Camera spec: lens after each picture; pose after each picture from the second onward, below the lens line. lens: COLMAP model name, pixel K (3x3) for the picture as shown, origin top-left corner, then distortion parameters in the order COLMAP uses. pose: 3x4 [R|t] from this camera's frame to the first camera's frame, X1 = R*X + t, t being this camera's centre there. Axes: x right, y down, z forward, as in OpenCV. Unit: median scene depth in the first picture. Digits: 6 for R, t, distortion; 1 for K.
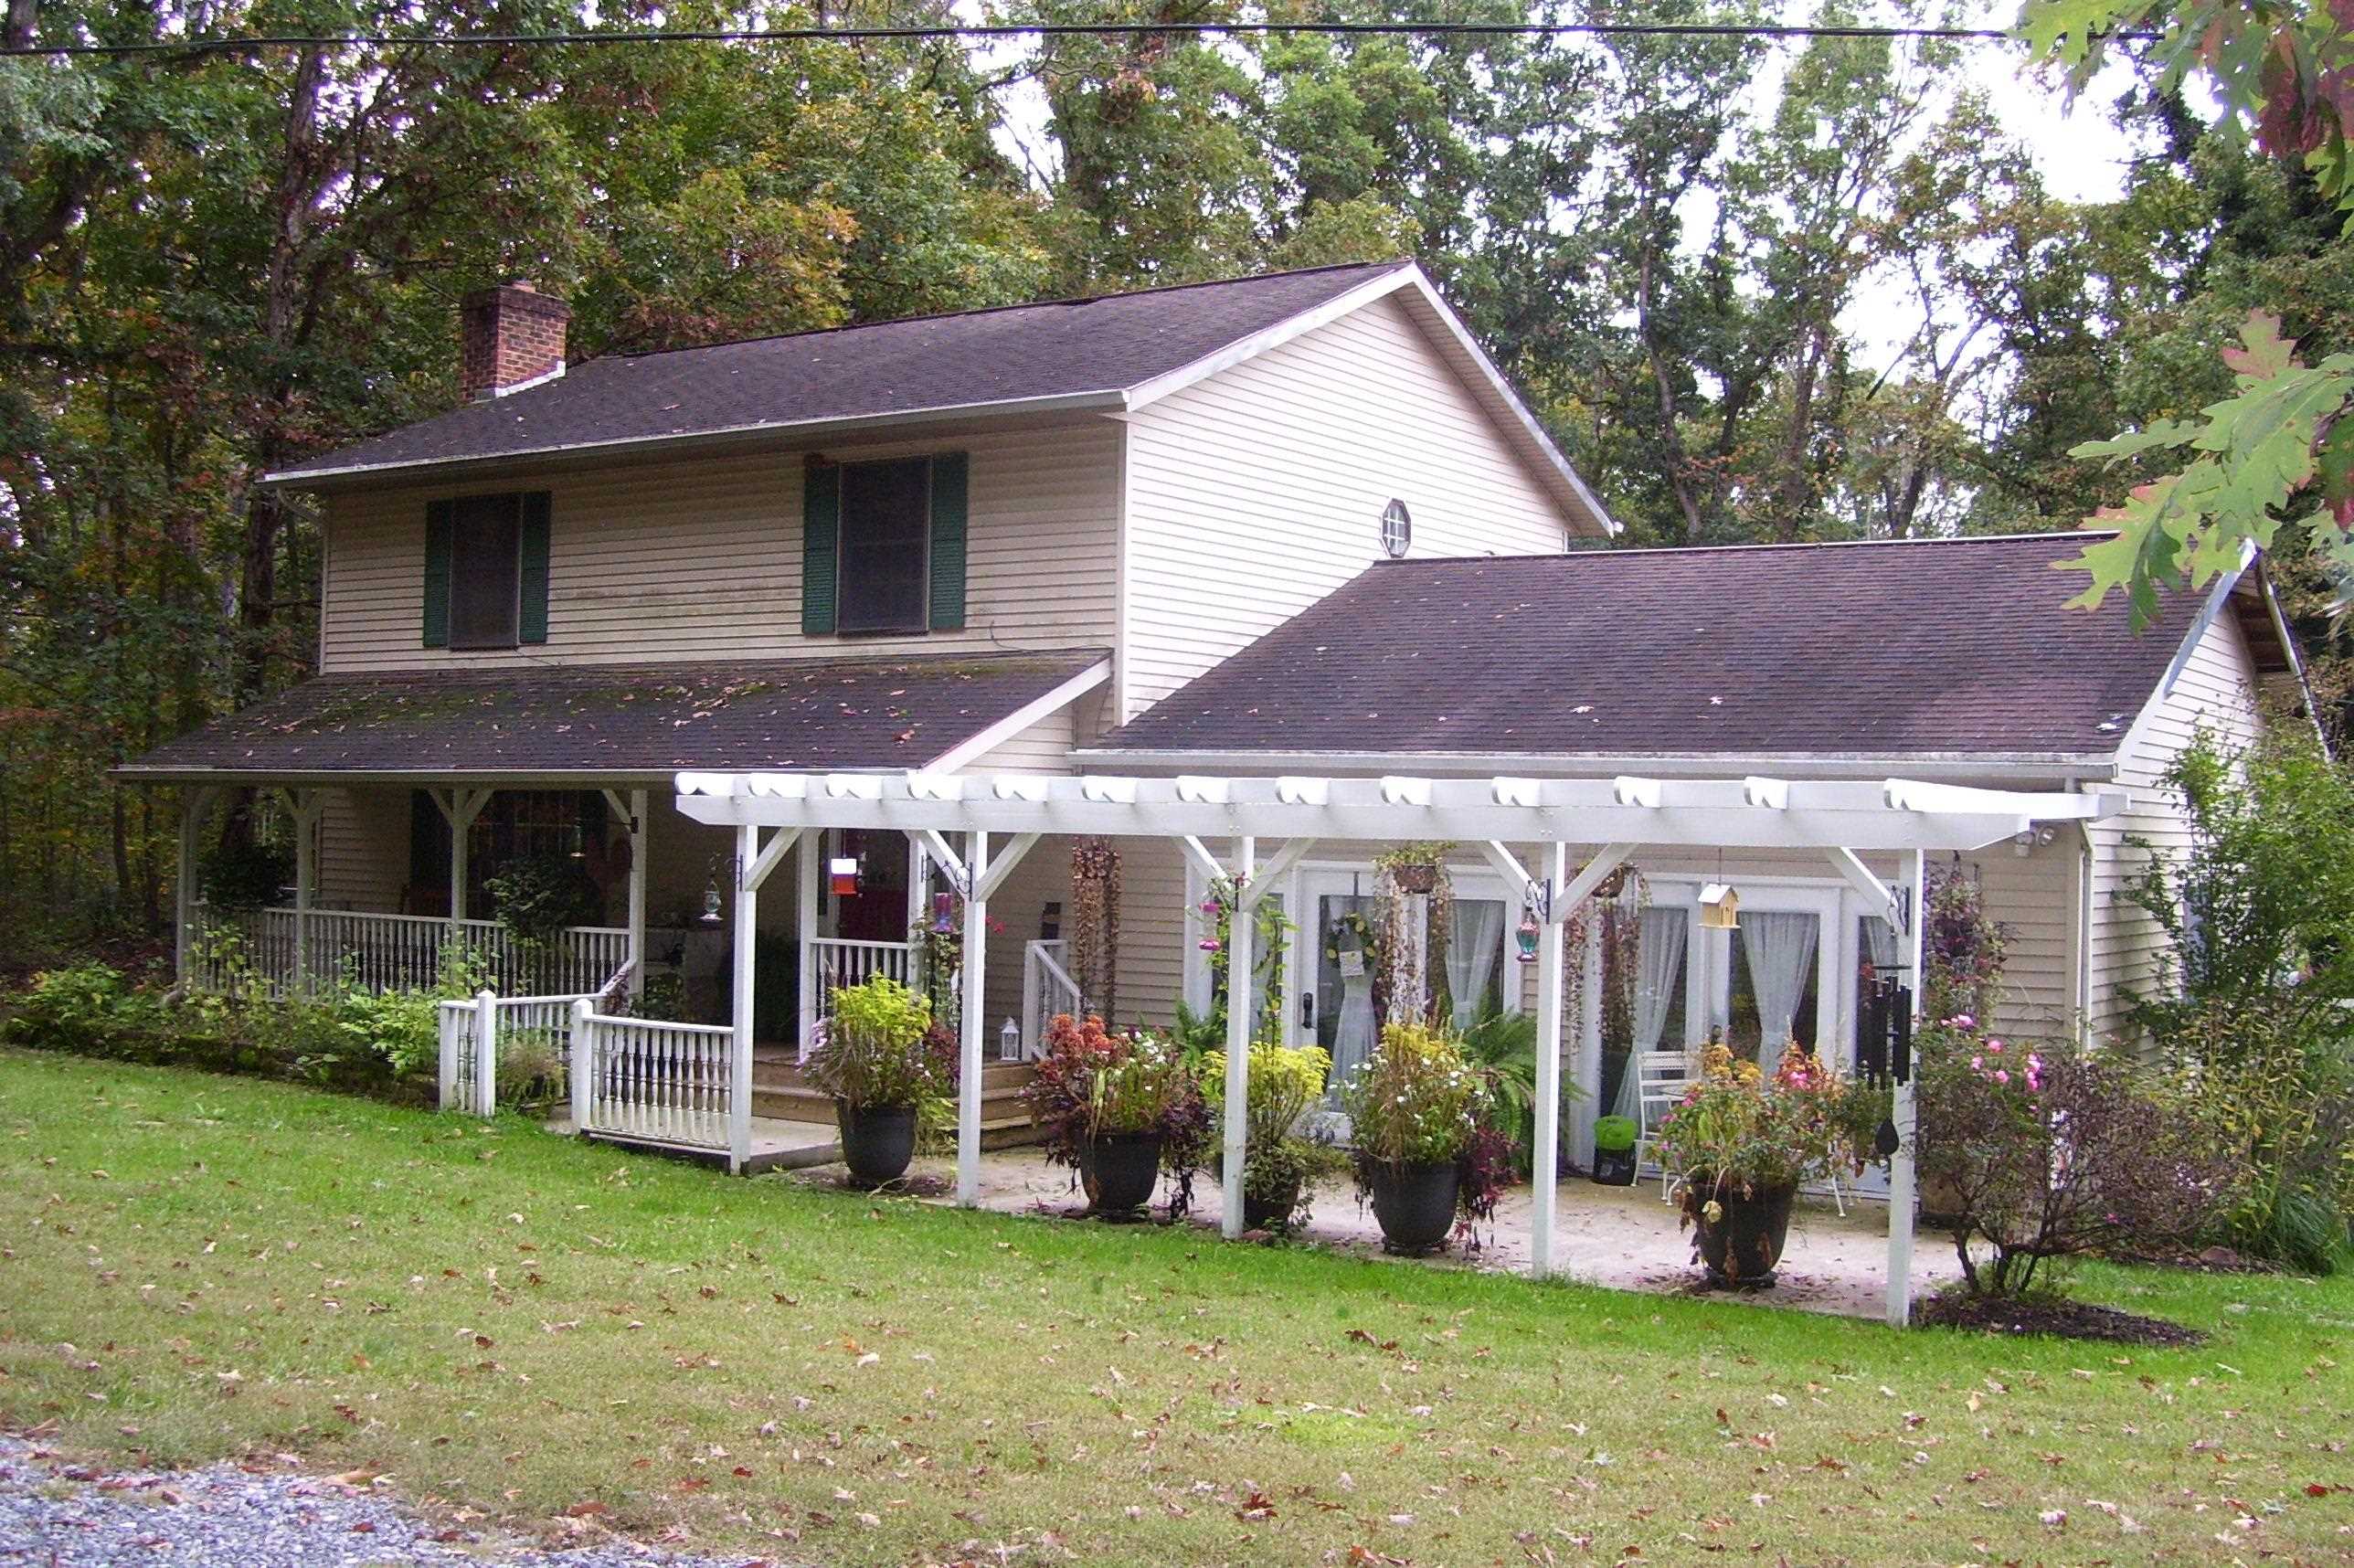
lens RADIAL K [[2548.7, 0, 1176.4], [0, 2548.7, 791.6], [0, 0, 1]] dist [-0.126818, 0.000000]
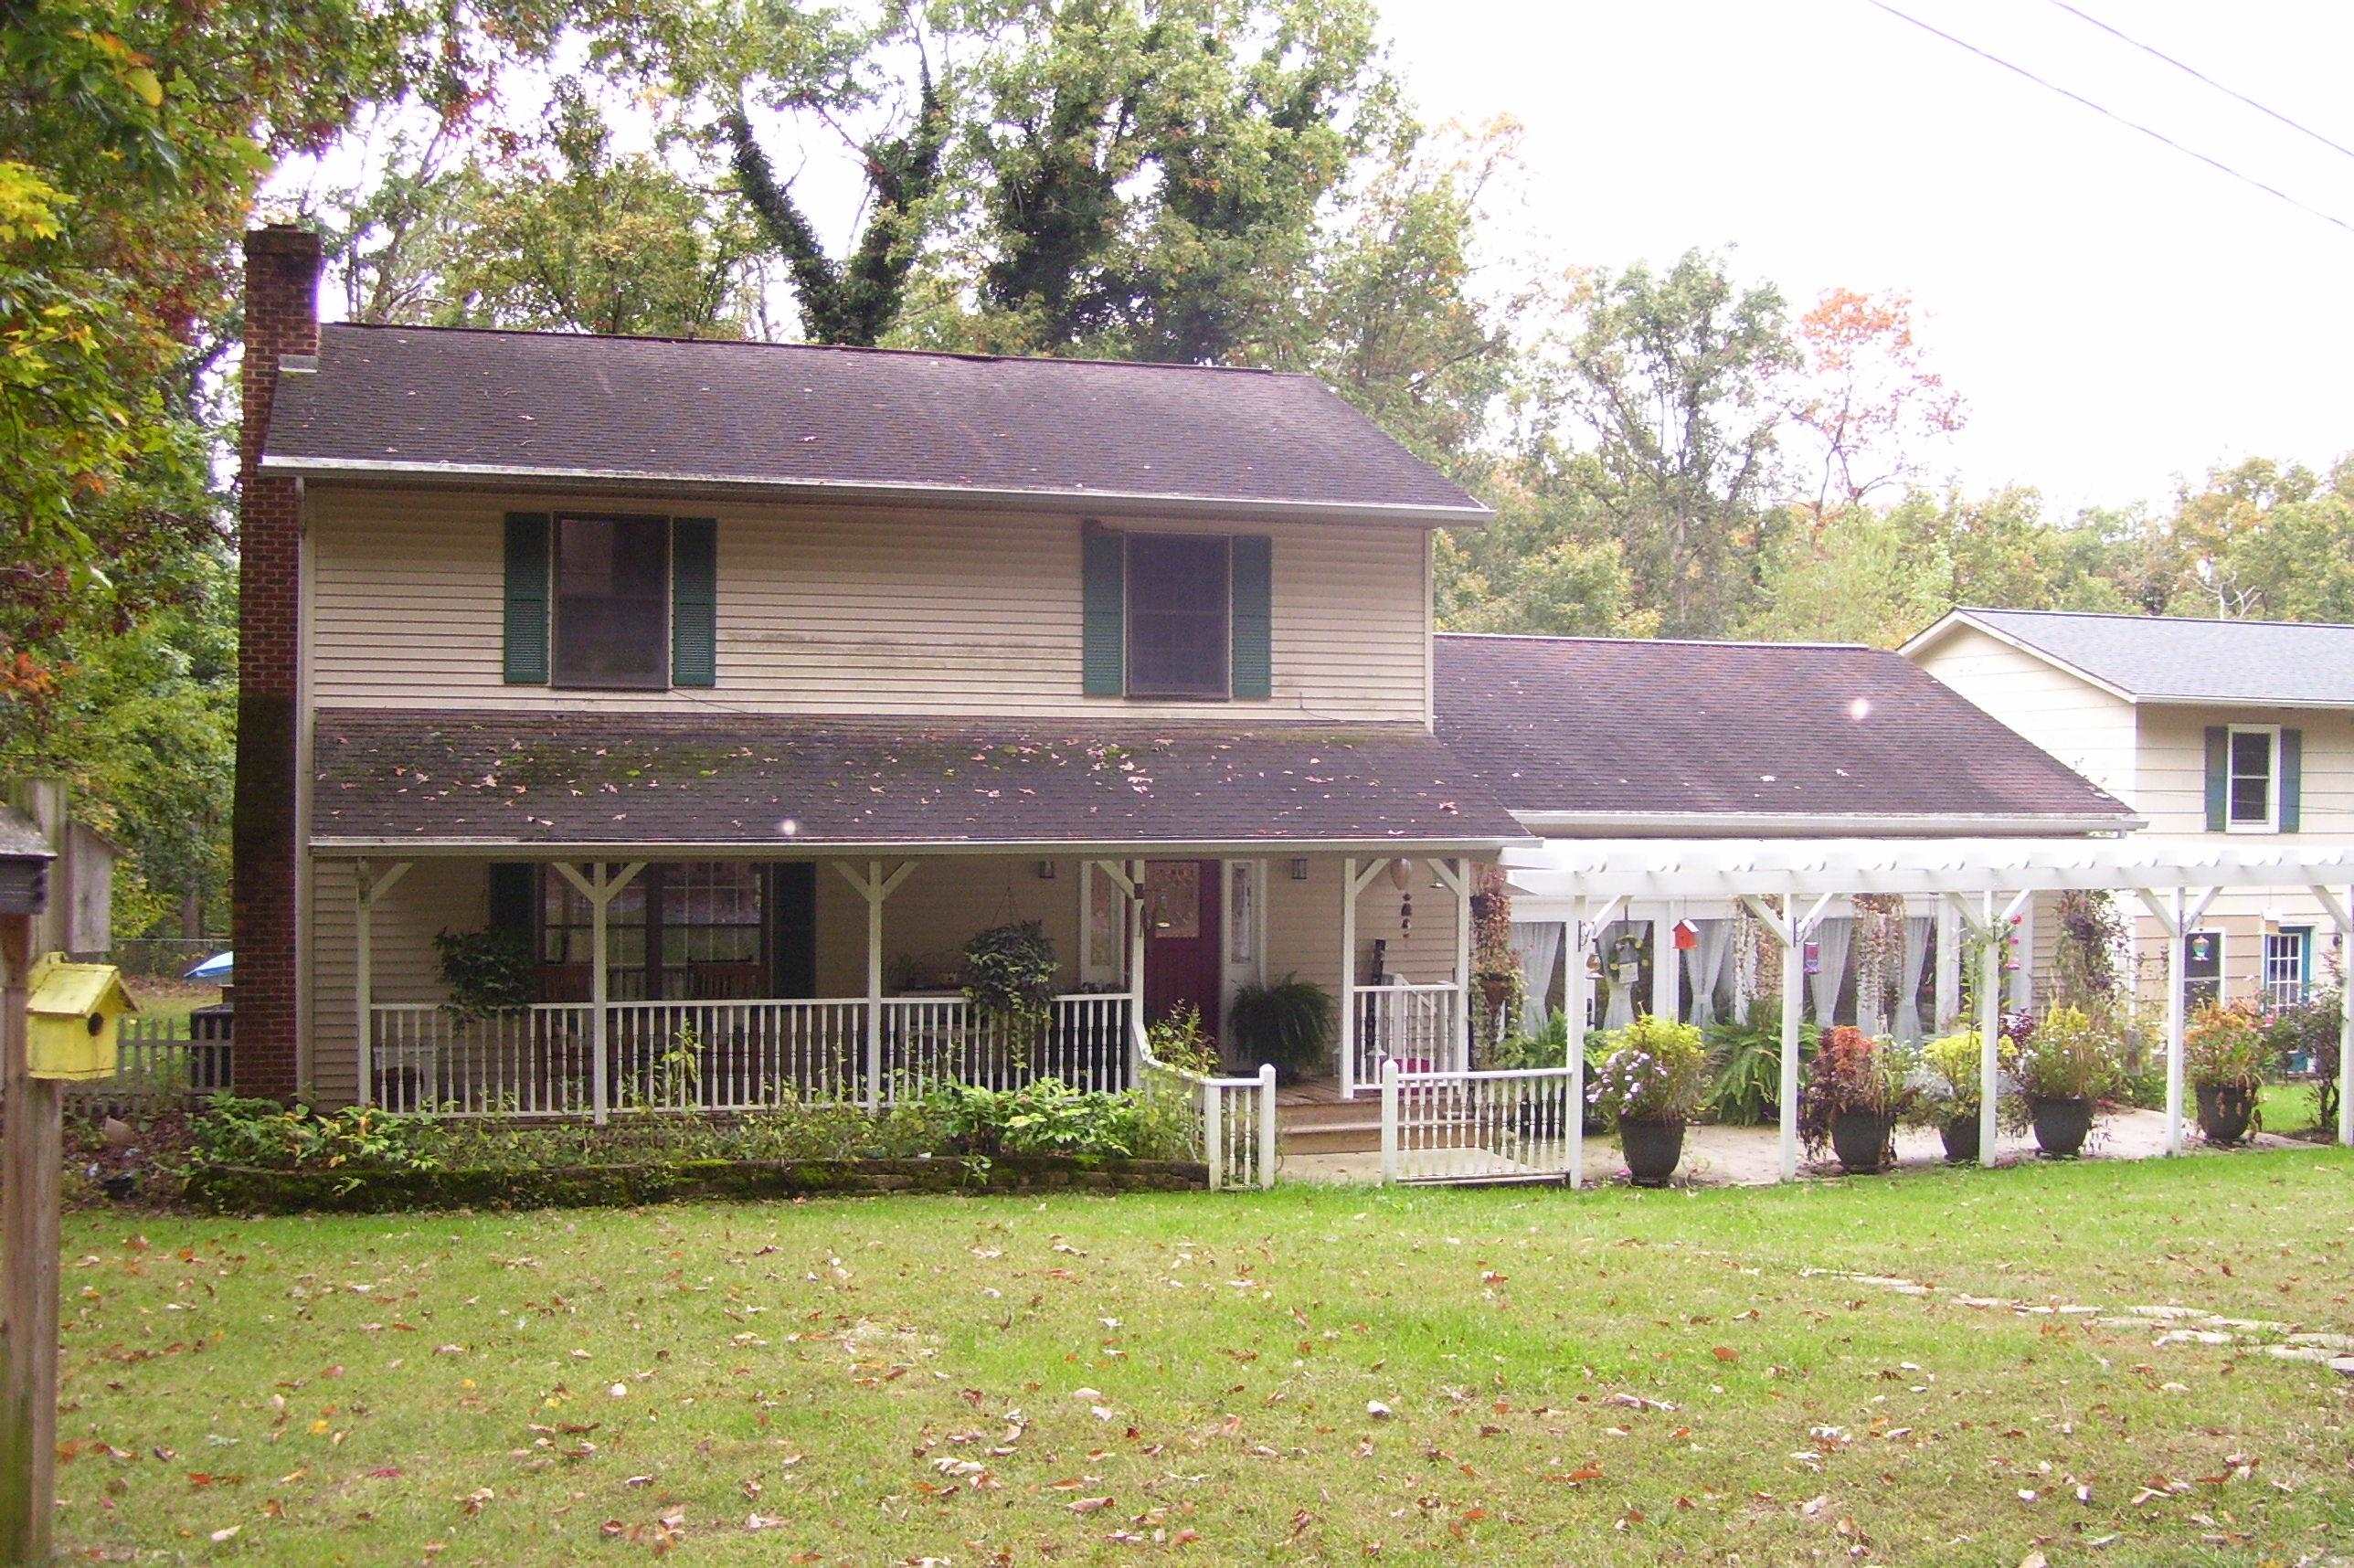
lens RADIAL K [[2548.7, 0, 1176.9], [0, 2548.7, 776.4], [0, 0, 1]] dist [-0.126818, 0.000000]
pose [[0.614020, -0.011800, 0.789202, -0.939561], [-0.003099, 0.999844, 0.017360, -0.046760], [-0.789284, -0.013105, 0.613888, 0.334966]]
